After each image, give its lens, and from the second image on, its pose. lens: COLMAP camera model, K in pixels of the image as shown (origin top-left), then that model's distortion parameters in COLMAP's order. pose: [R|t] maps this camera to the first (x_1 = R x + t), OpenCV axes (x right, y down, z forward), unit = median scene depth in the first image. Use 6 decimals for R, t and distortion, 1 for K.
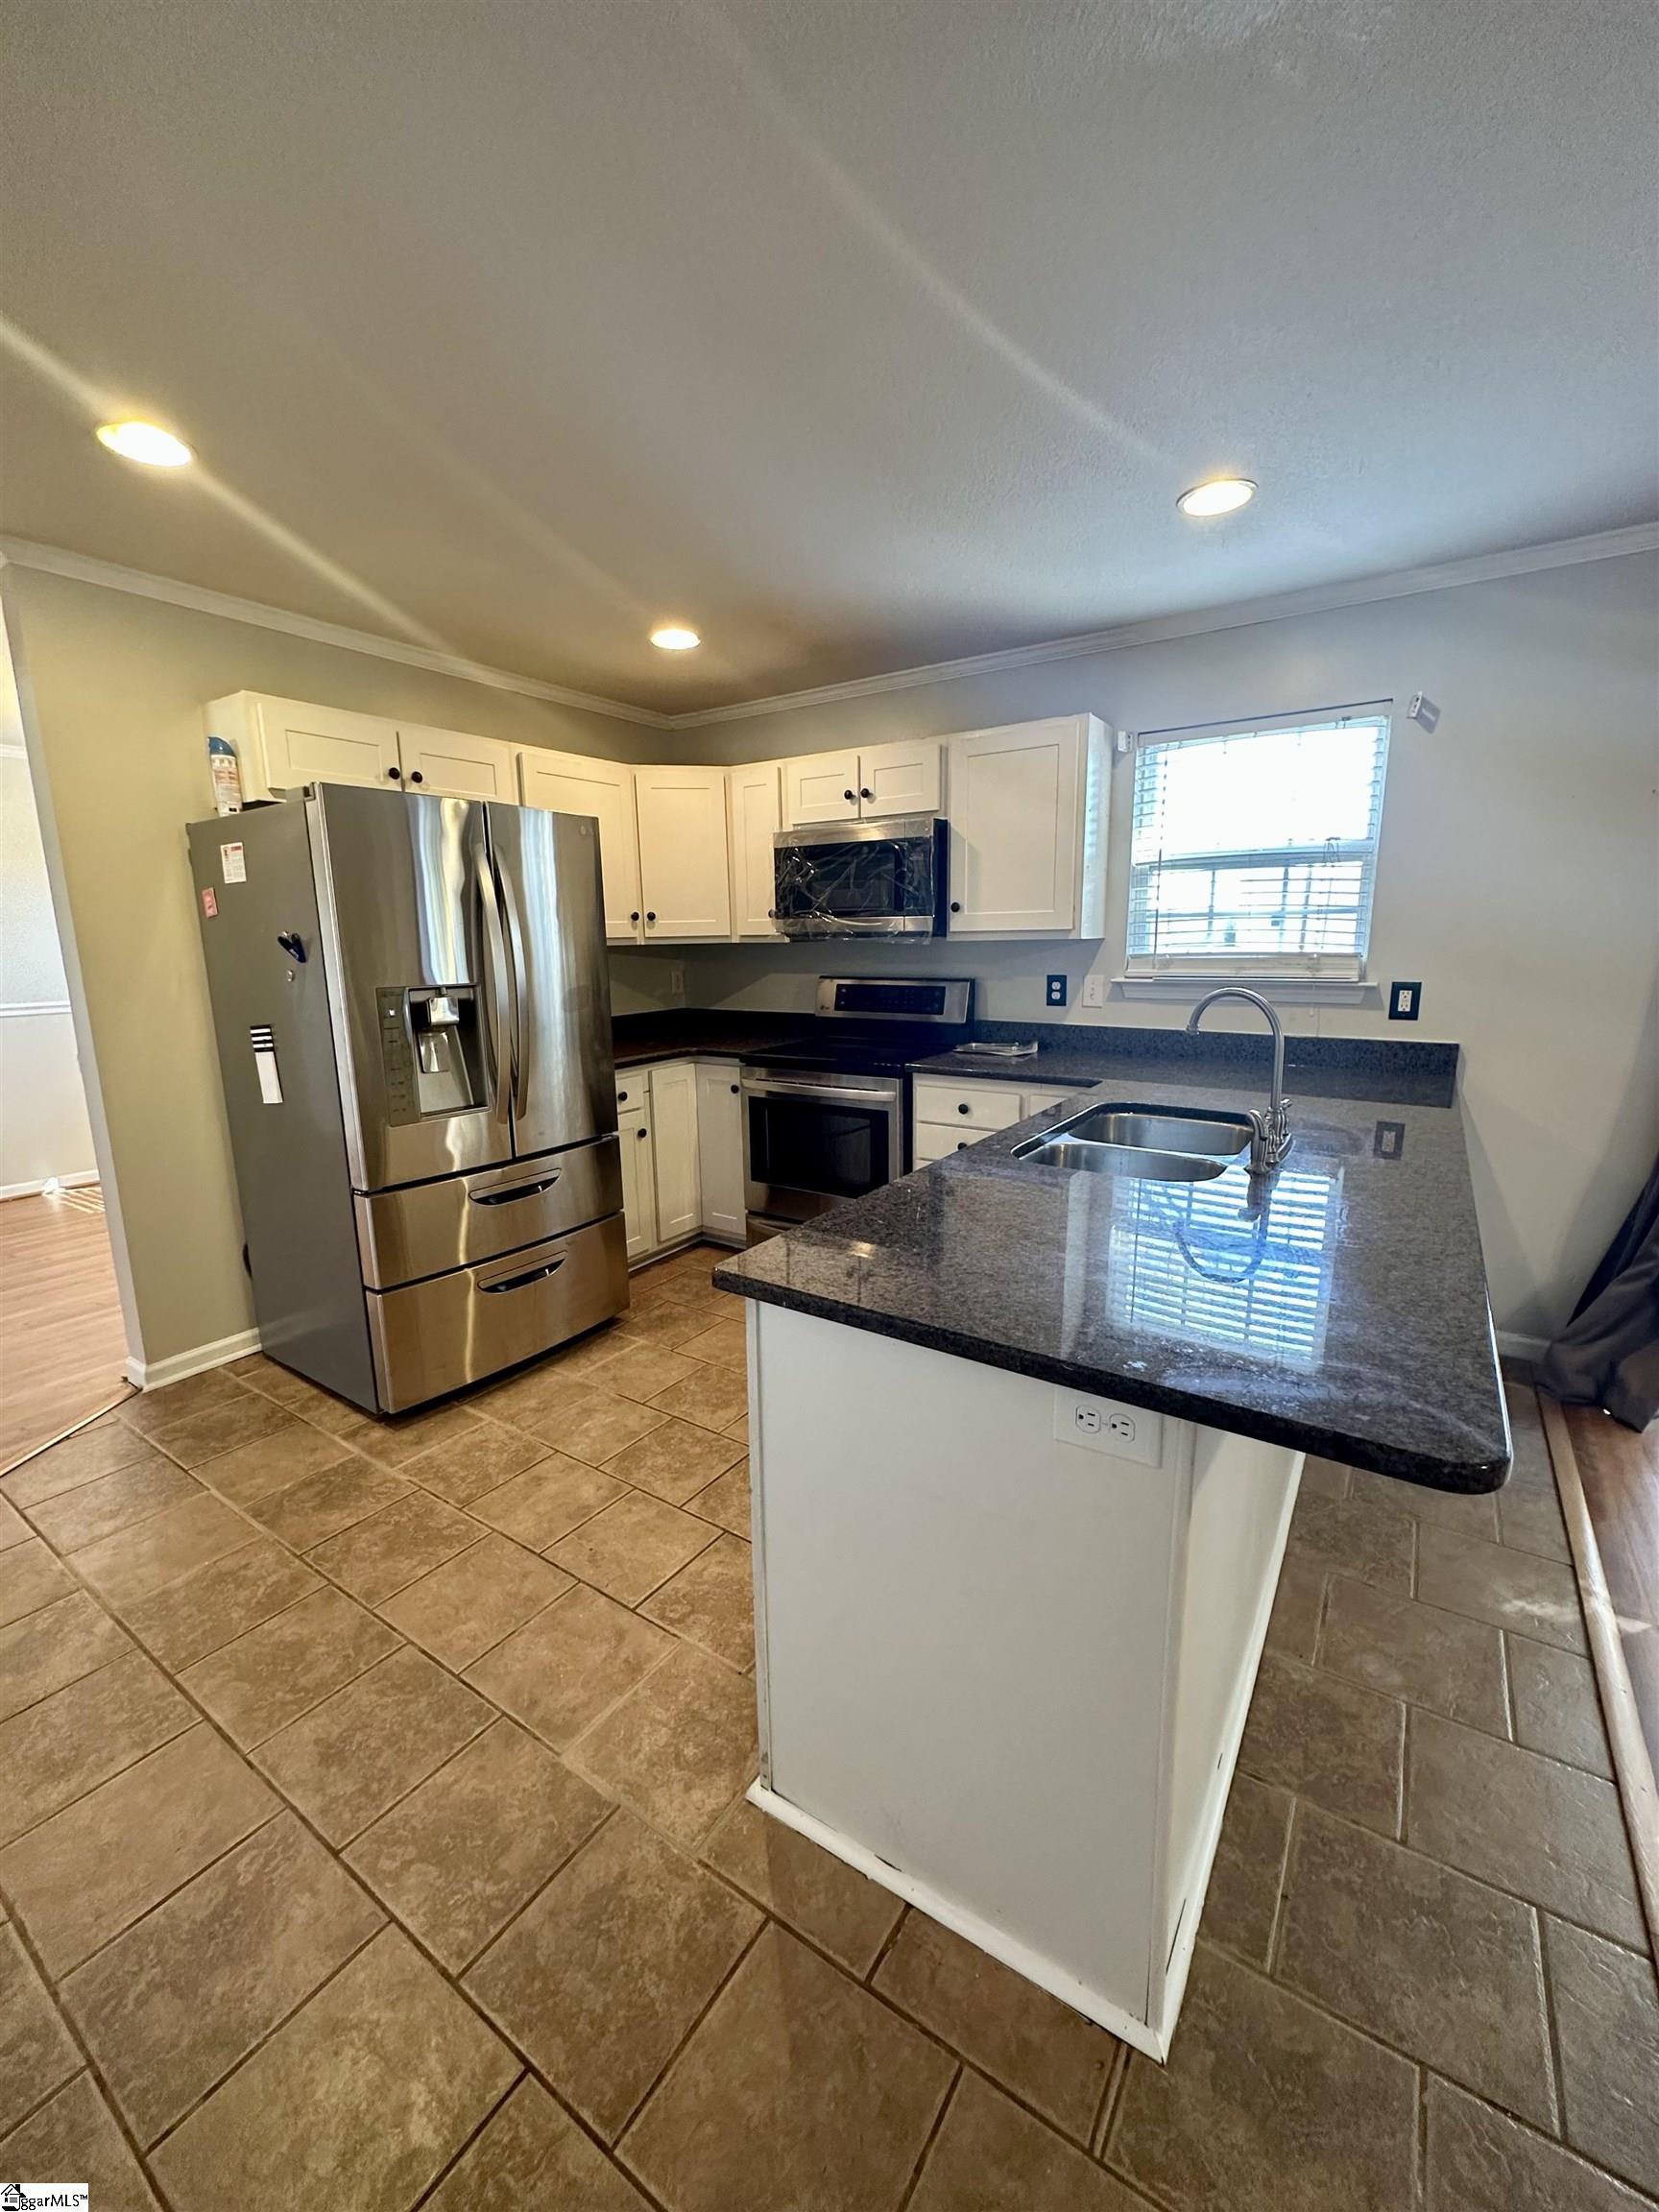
lens RADIAL K [[885.6, 0, 829.4], [0, 885.6, 1104.0], [0, 0, 1]] dist [-0.002901, 0.001515]
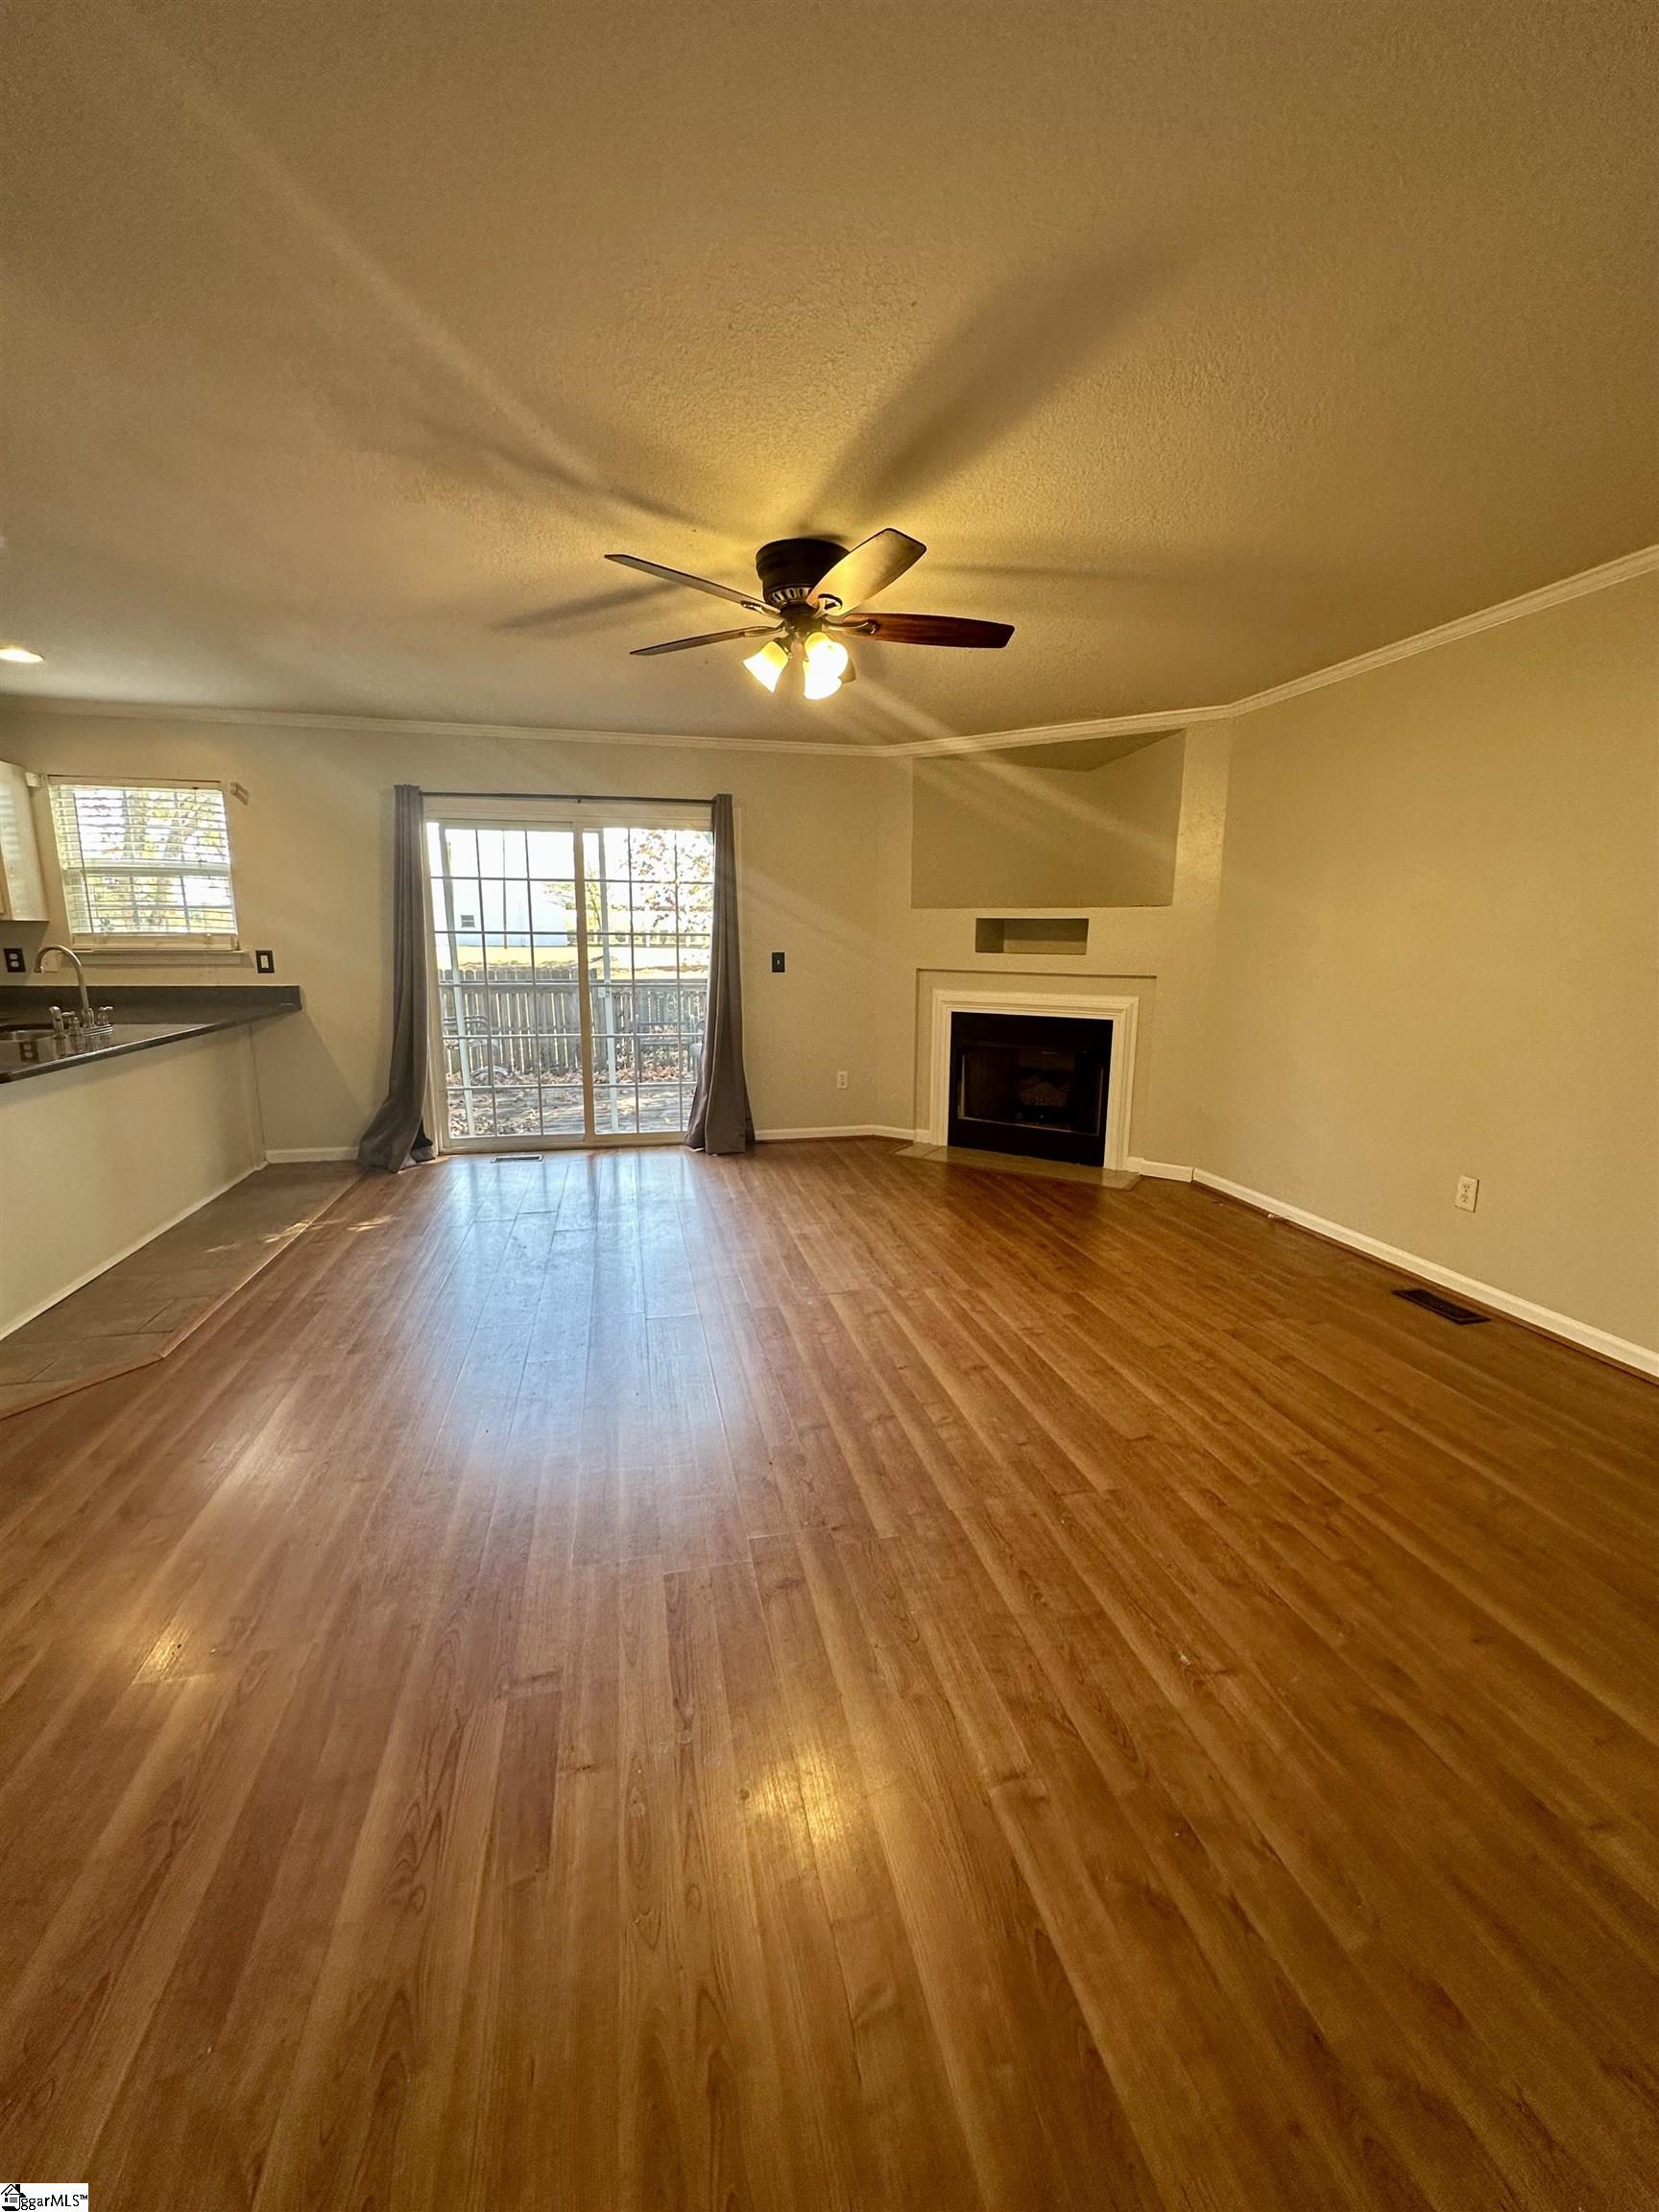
lens RADIAL K [[885.6, 0, 828.5], [0, 885.6, 1105.2], [0, 0, 1]] dist [-0.002901, 0.001515]
pose [[0.683516, -0.120677, 0.719891, 0.150157], [0.121055, 0.991322, 0.051238, 0.216251], [-0.719827, 0.052124, 0.692194, -1.011119]]
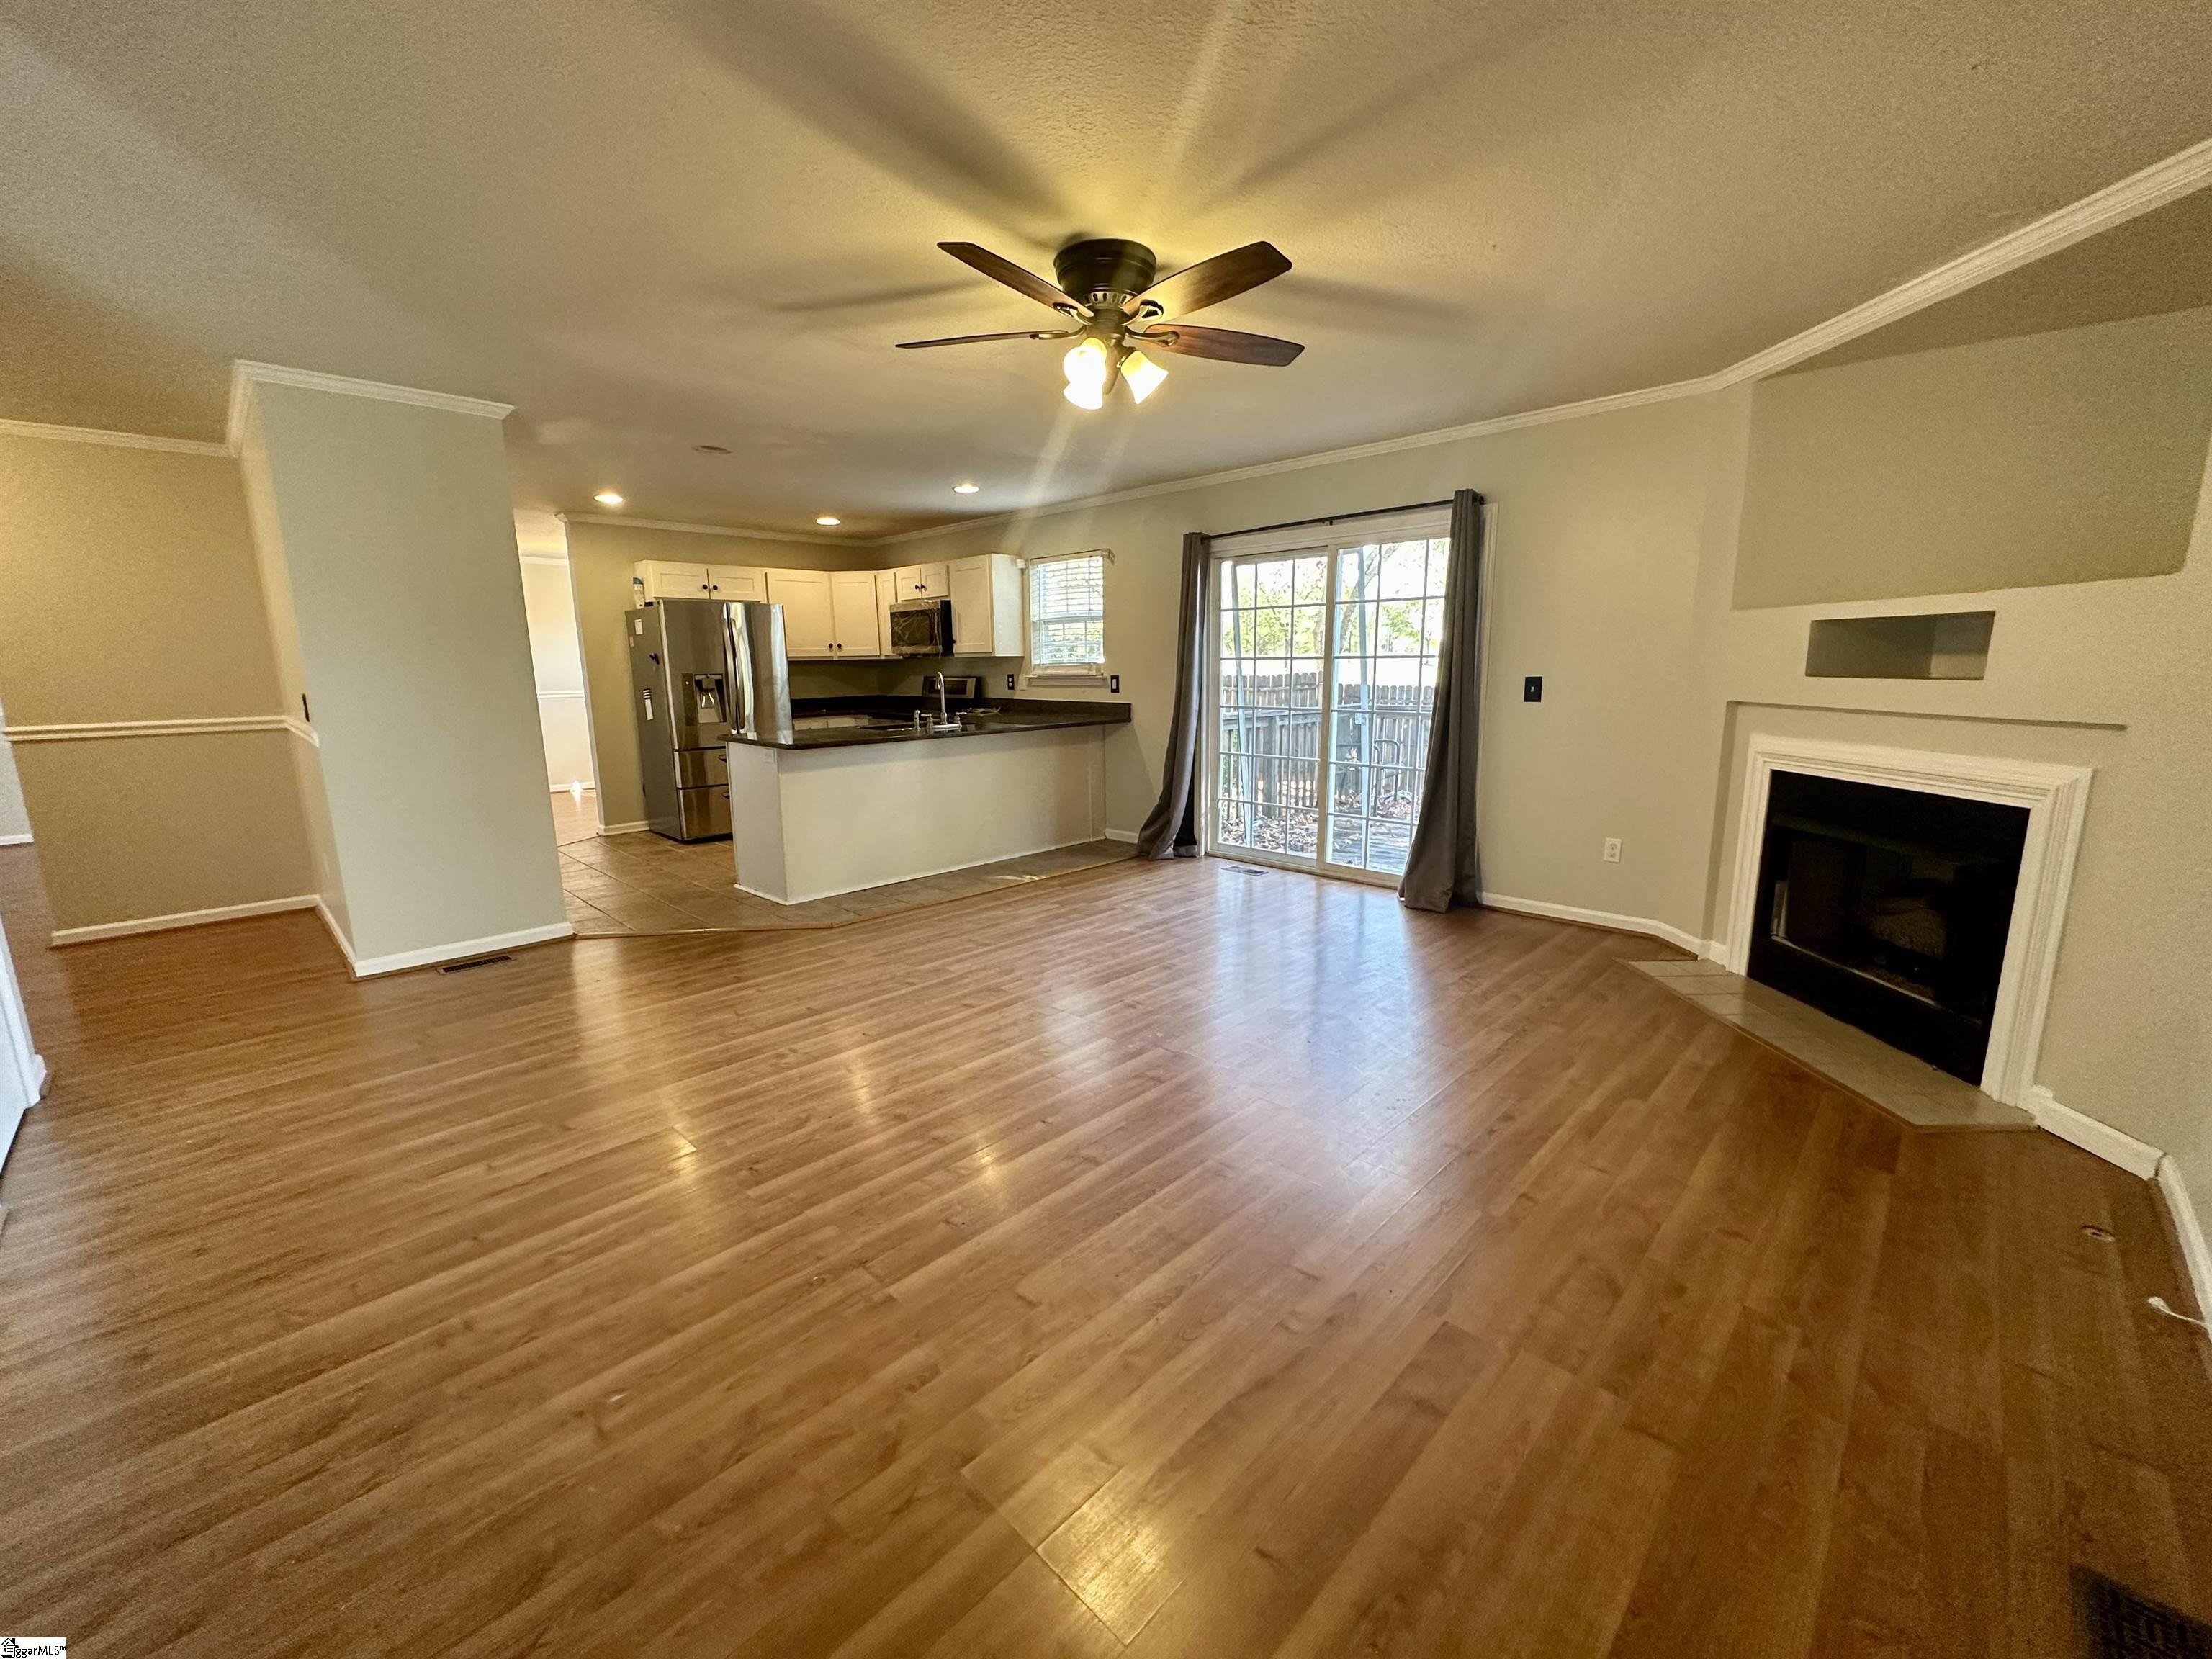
lens RADIAL K [[885.6, 0, 1102.6], [0, 885.6, 828.0], [0, 0, 1]] dist [-0.002901, 0.001515]
pose [[0.982401, 0.035056, -0.183465, 1.130806], [-0.035352, 0.999374, 0.001656, 0.260446], [0.183408, 0.004859, 0.983025, -1.271925]]
